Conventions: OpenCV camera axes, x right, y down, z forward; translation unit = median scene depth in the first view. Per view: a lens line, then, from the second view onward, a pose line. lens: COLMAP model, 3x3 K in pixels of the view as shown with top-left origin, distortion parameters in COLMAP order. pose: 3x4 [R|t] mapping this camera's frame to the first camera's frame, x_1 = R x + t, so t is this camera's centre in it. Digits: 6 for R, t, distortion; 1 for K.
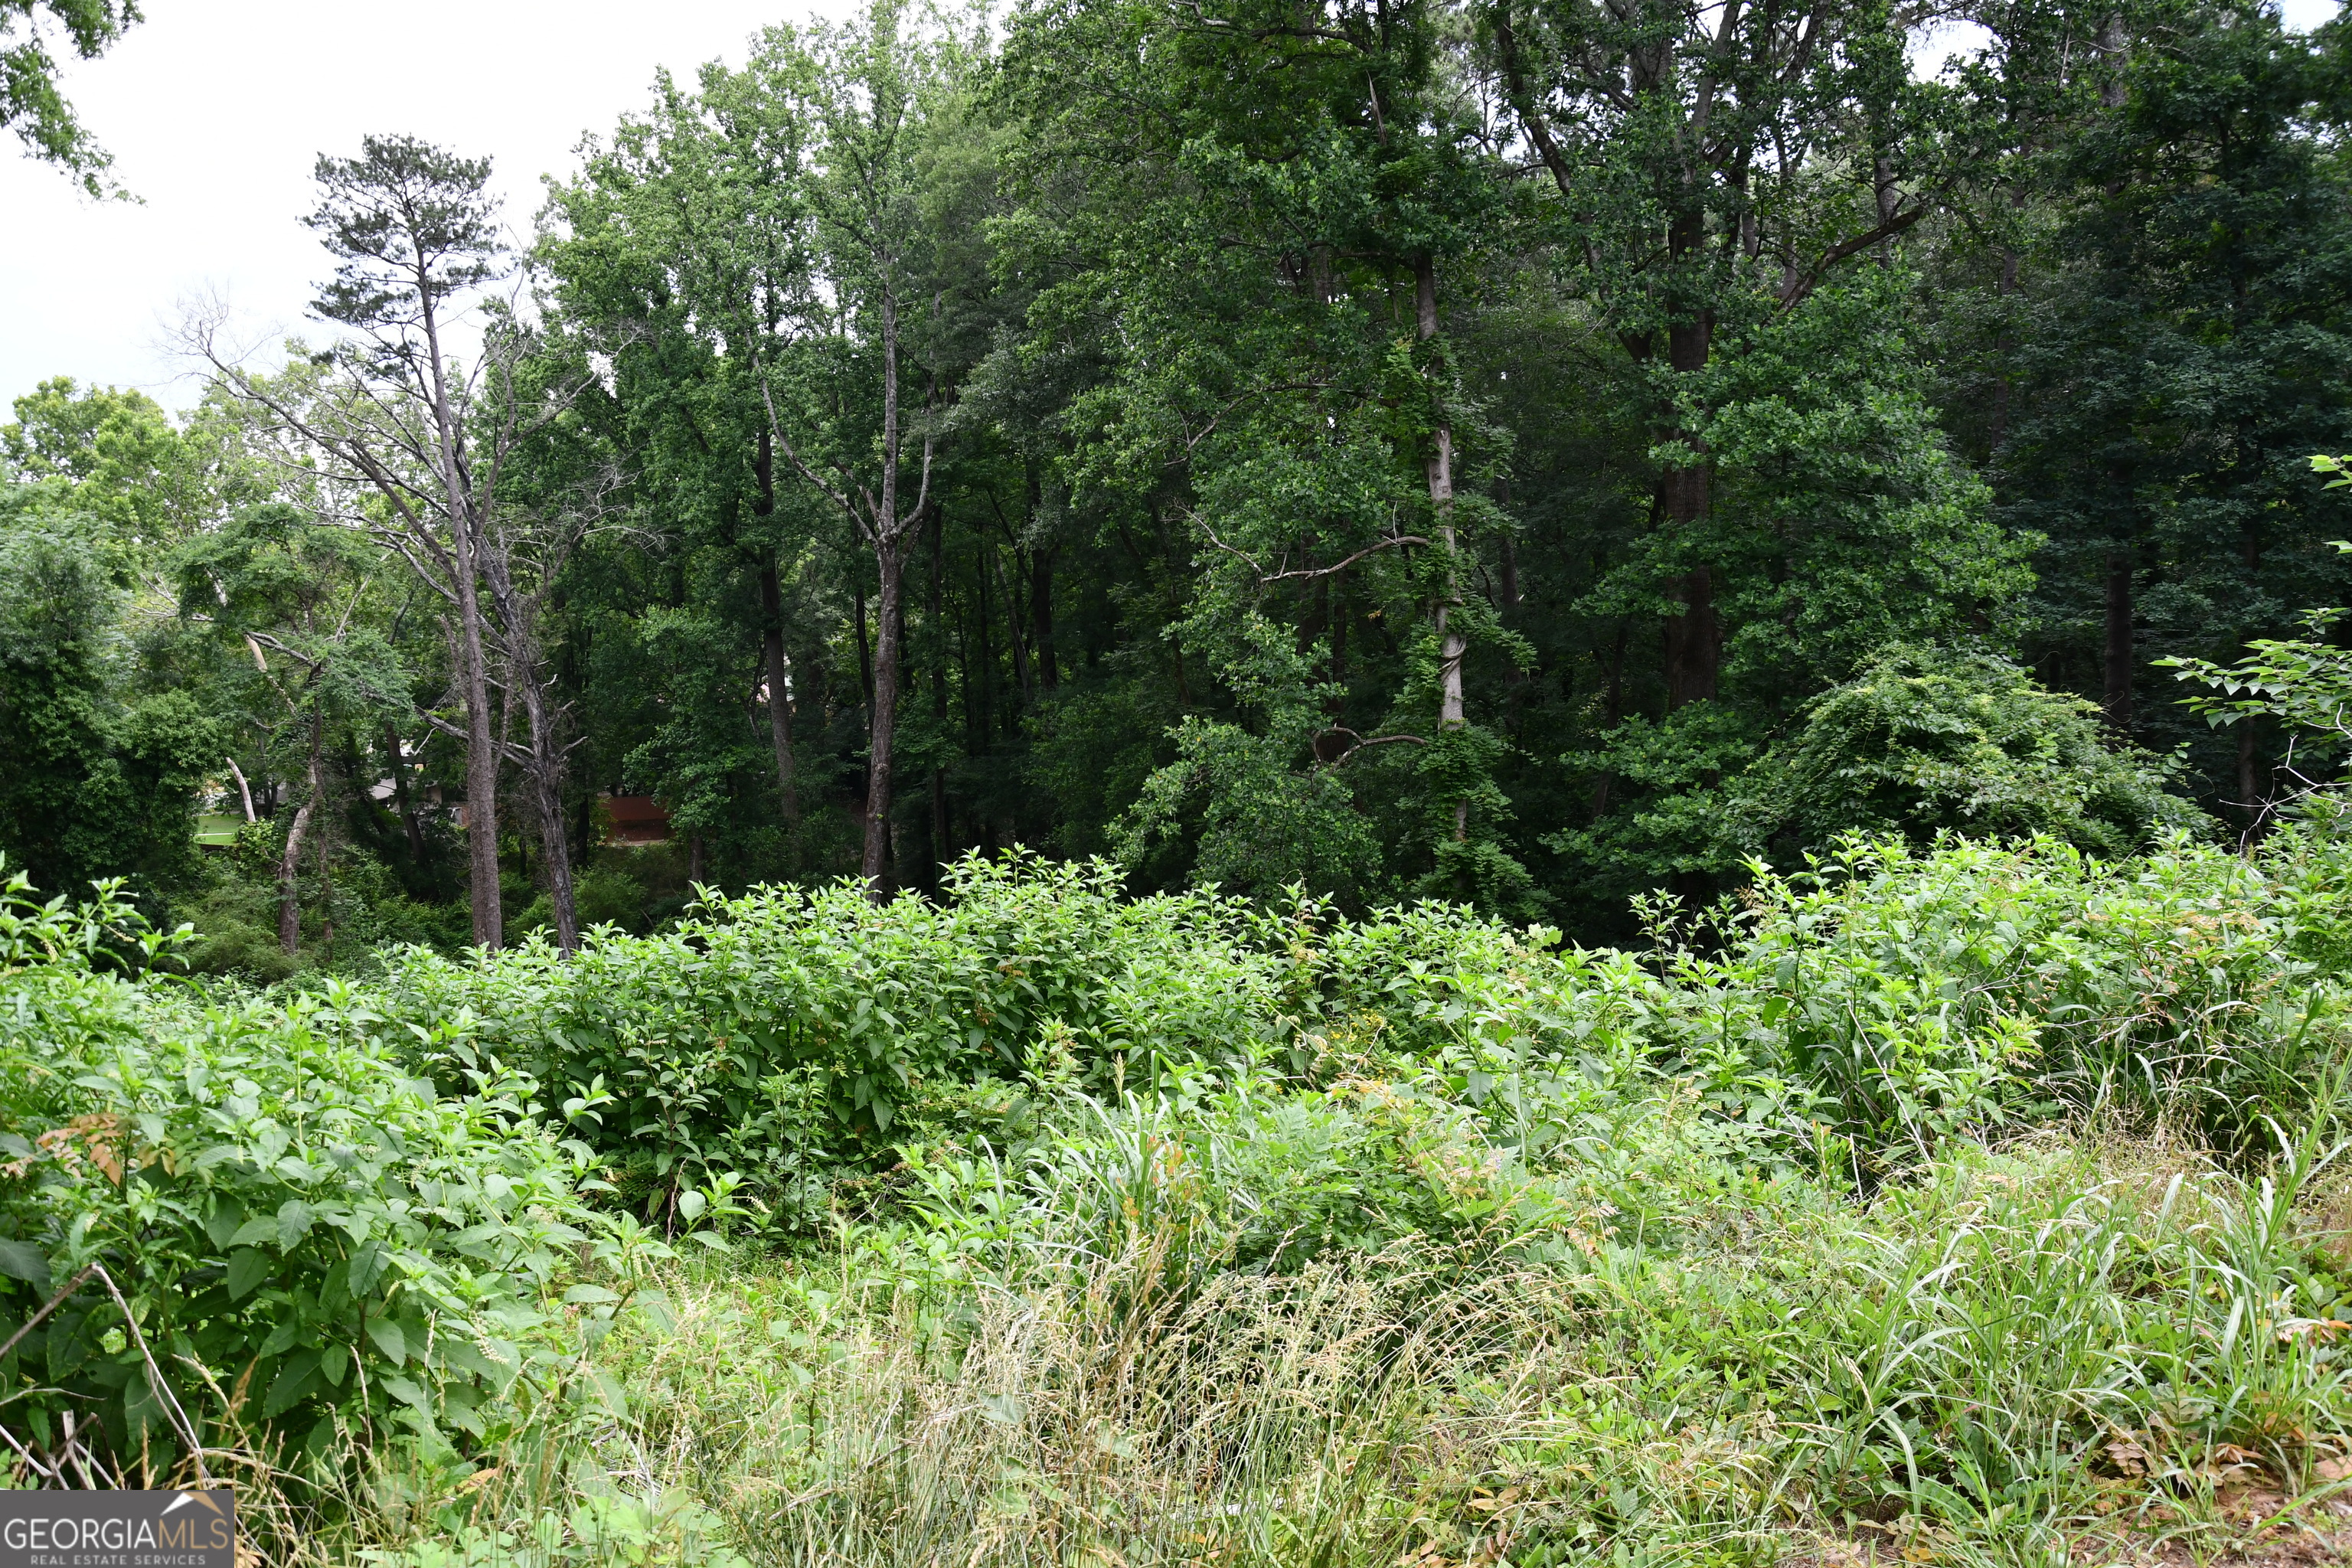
lens RADIAL K [[1849.3, 0, 1180.7], [0, 1849.3, 814.2], [0, 0, 1]] dist [-0.156771, 0.130250]
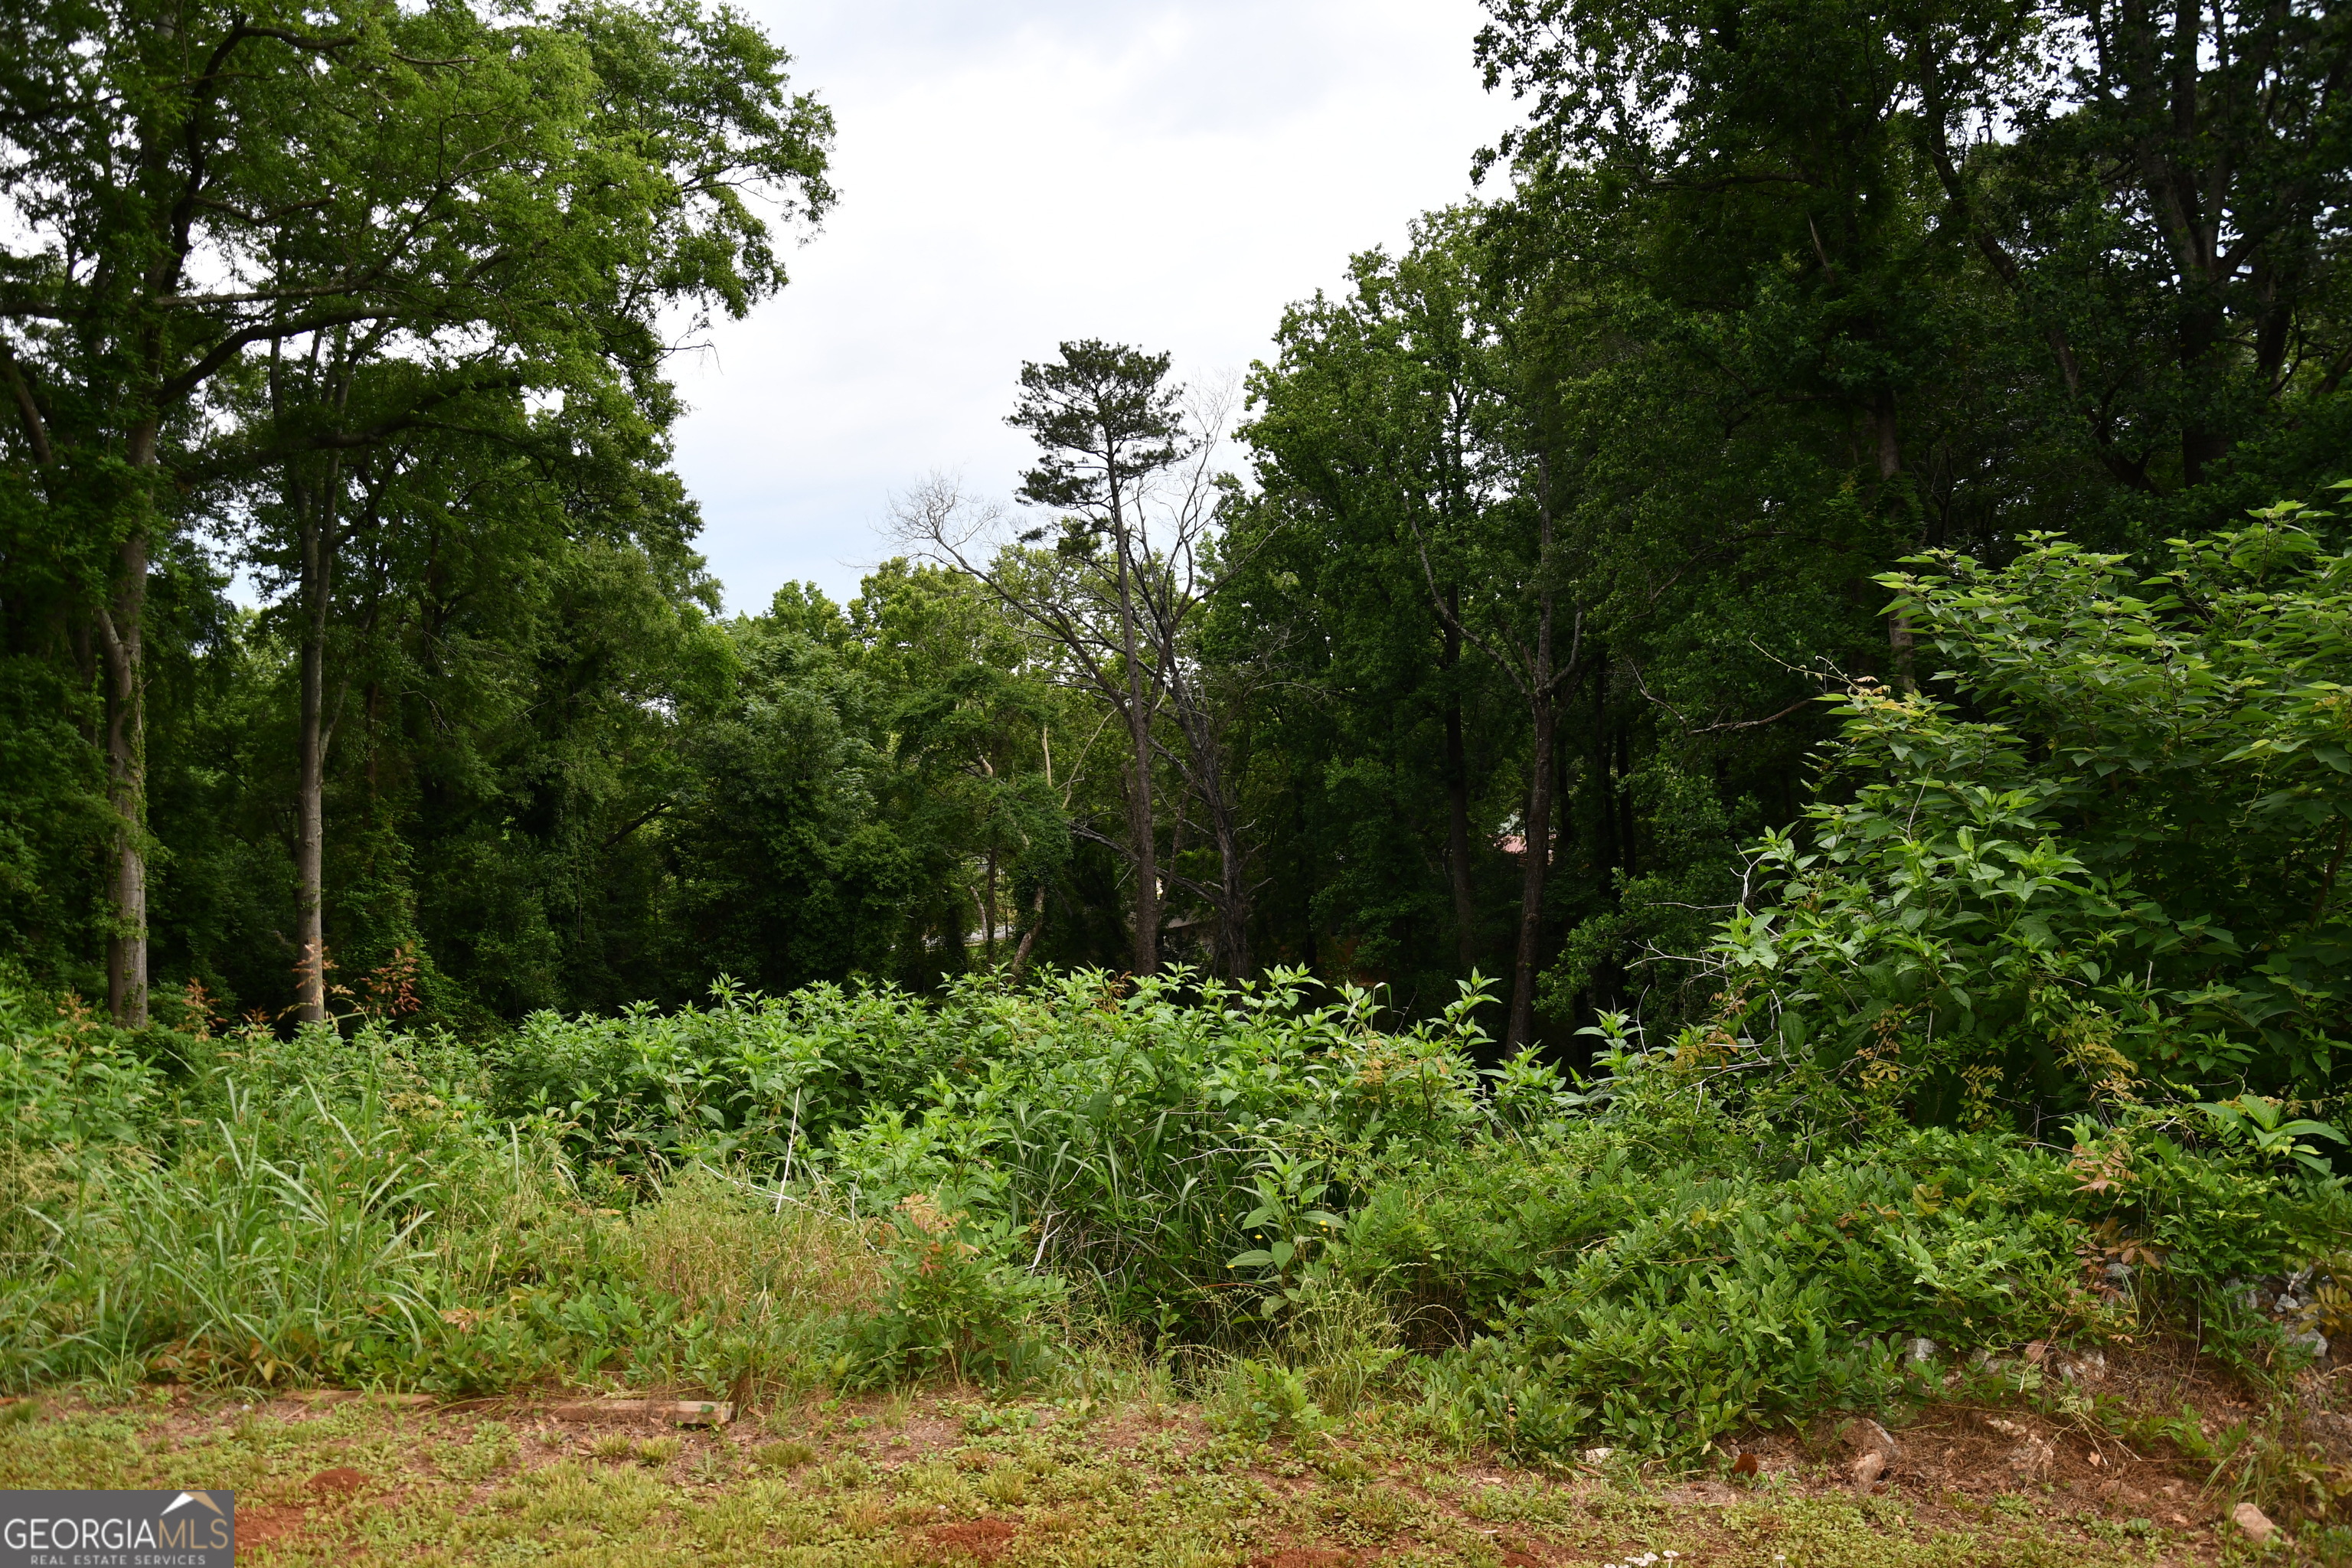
lens RADIAL K [[1848.2, 0, 1180.6], [0, 1848.2, 814.3], [0, 0, 1]] dist [-0.156753, 0.129171]
pose [[0.896720, 0.014980, -0.442345, 0.220256], [-0.051846, 0.996102, -0.071370, 0.000664], [0.439551, 0.086933, 0.894001, 0.009594]]
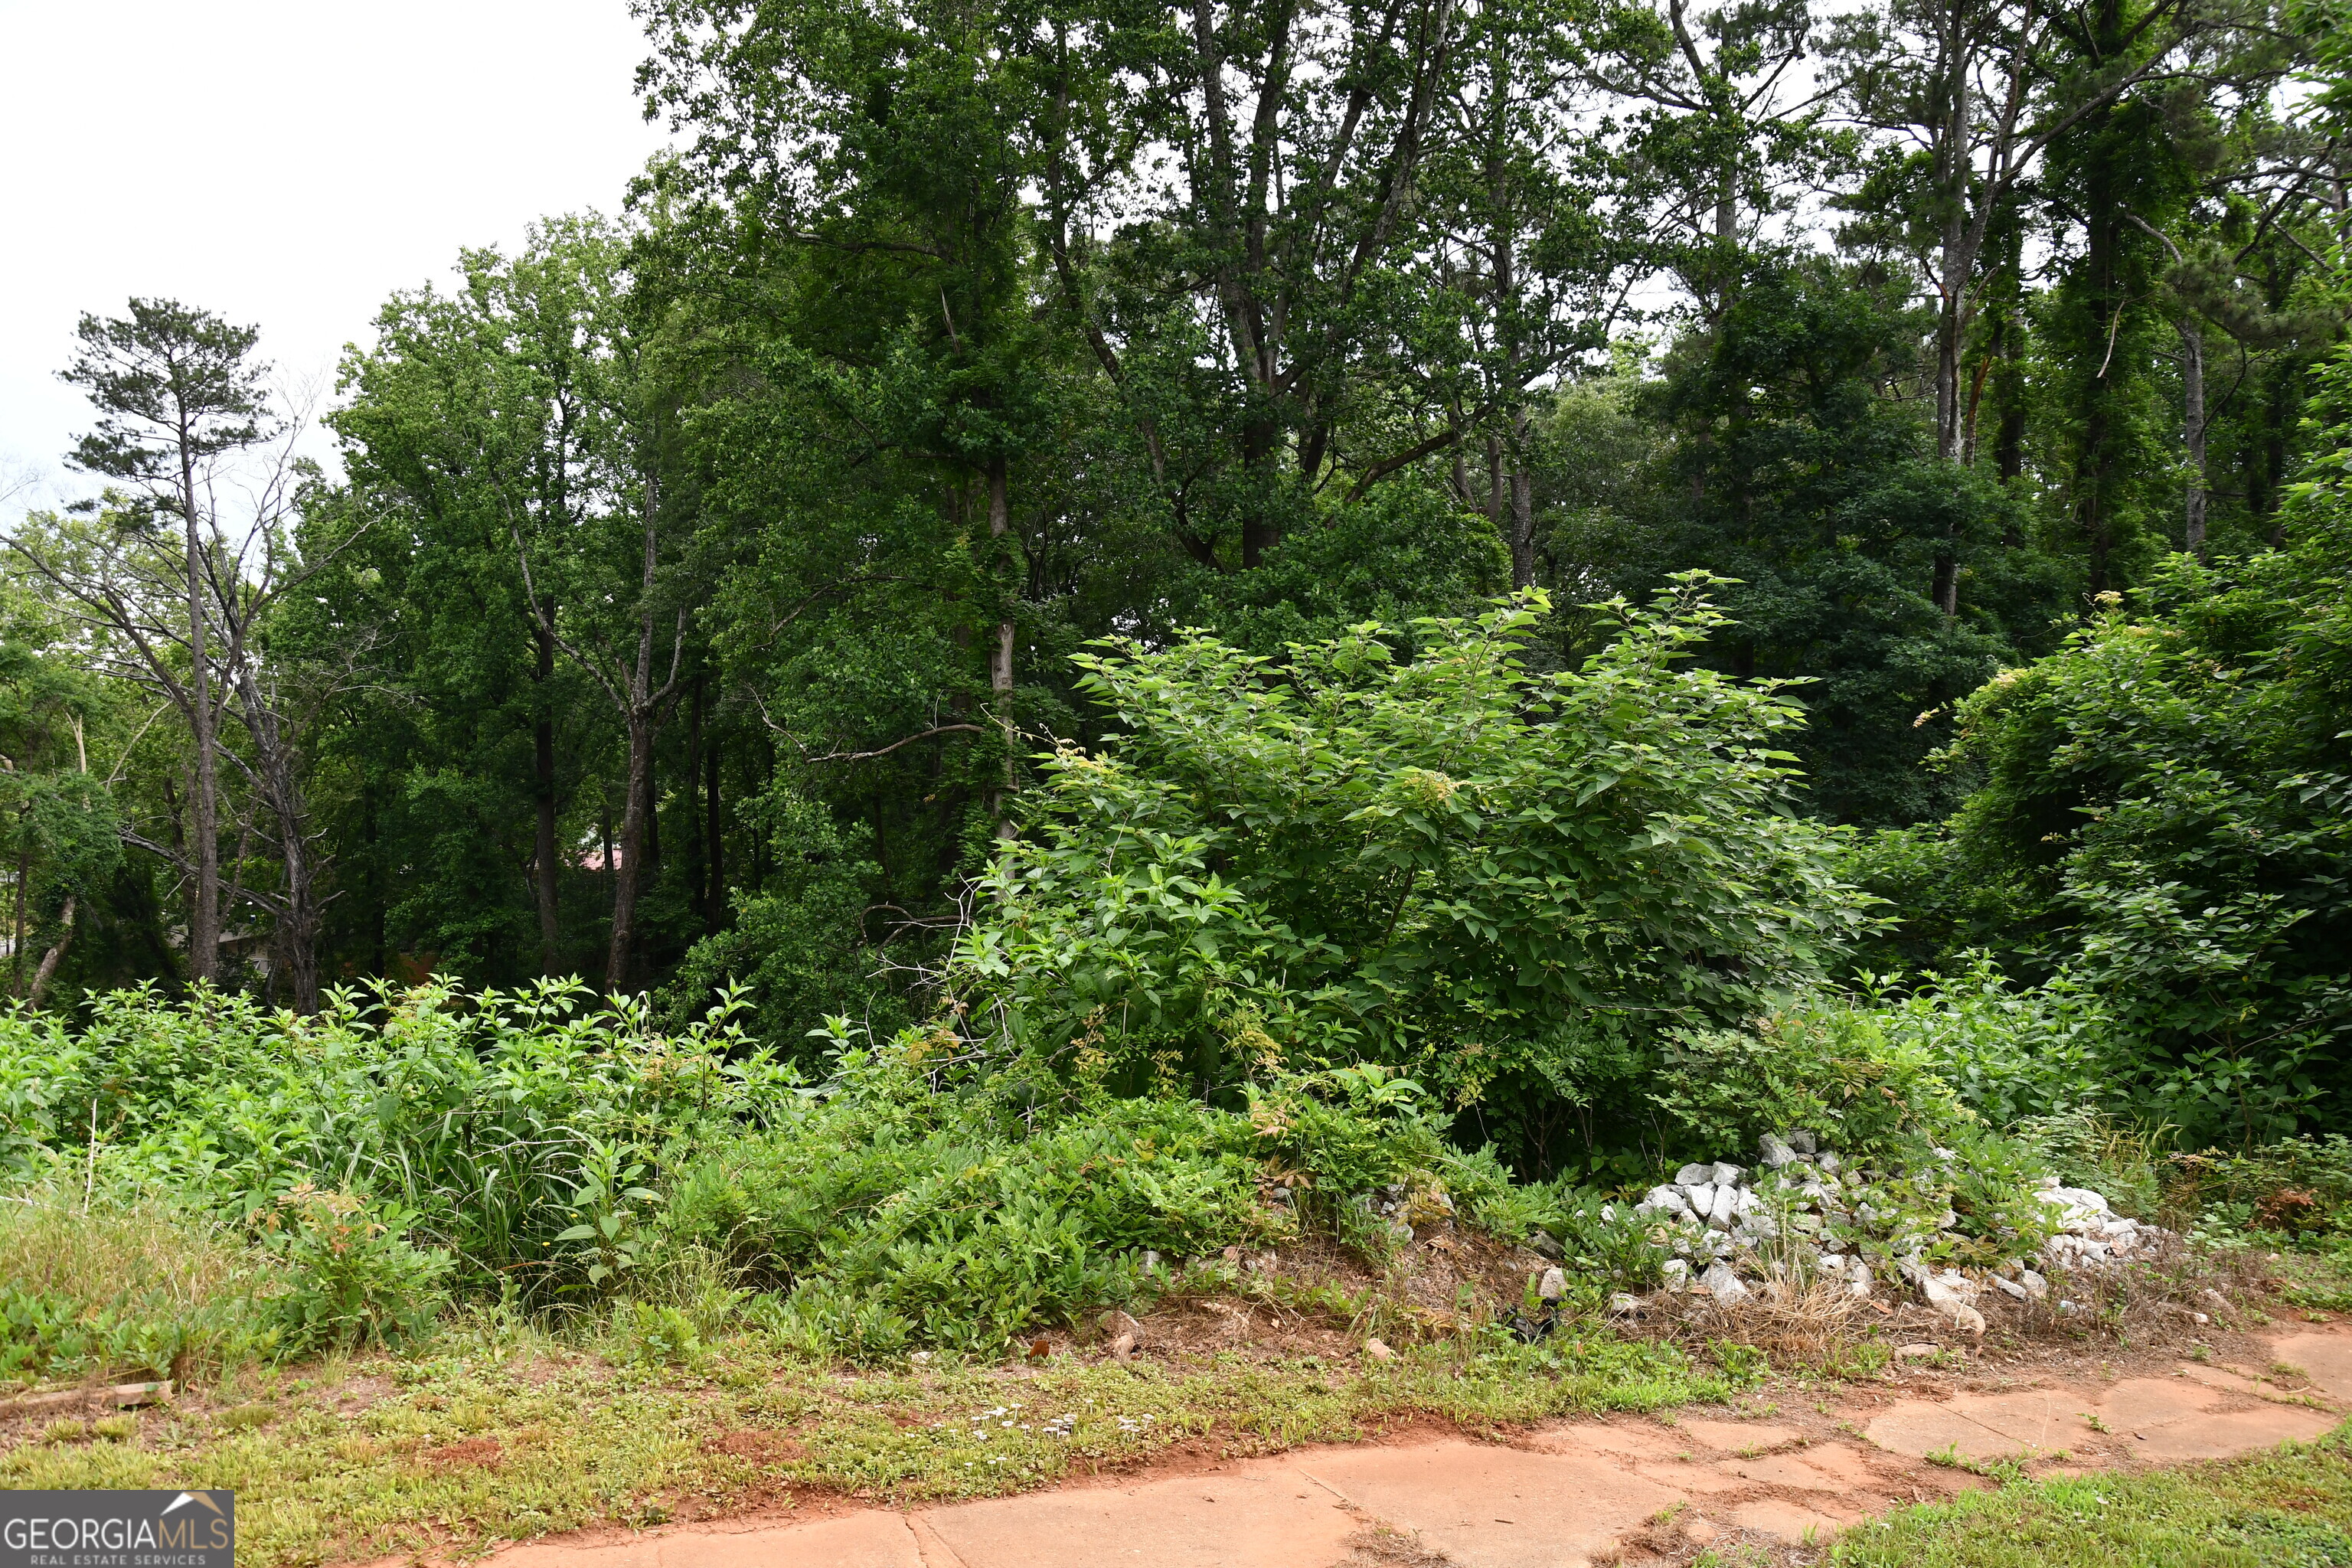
lens RADIAL K [[1848.2, 0, 1180.6], [0, 1848.2, 814.3], [0, 0, 1]] dist [-0.156753, 0.129171]
pose [[0.998340, 0.041605, 0.039818, 0.202458], [-0.037278, 0.993894, -0.103847, 0.003337], [-0.043895, 0.102190, 0.993796, -0.036092]]
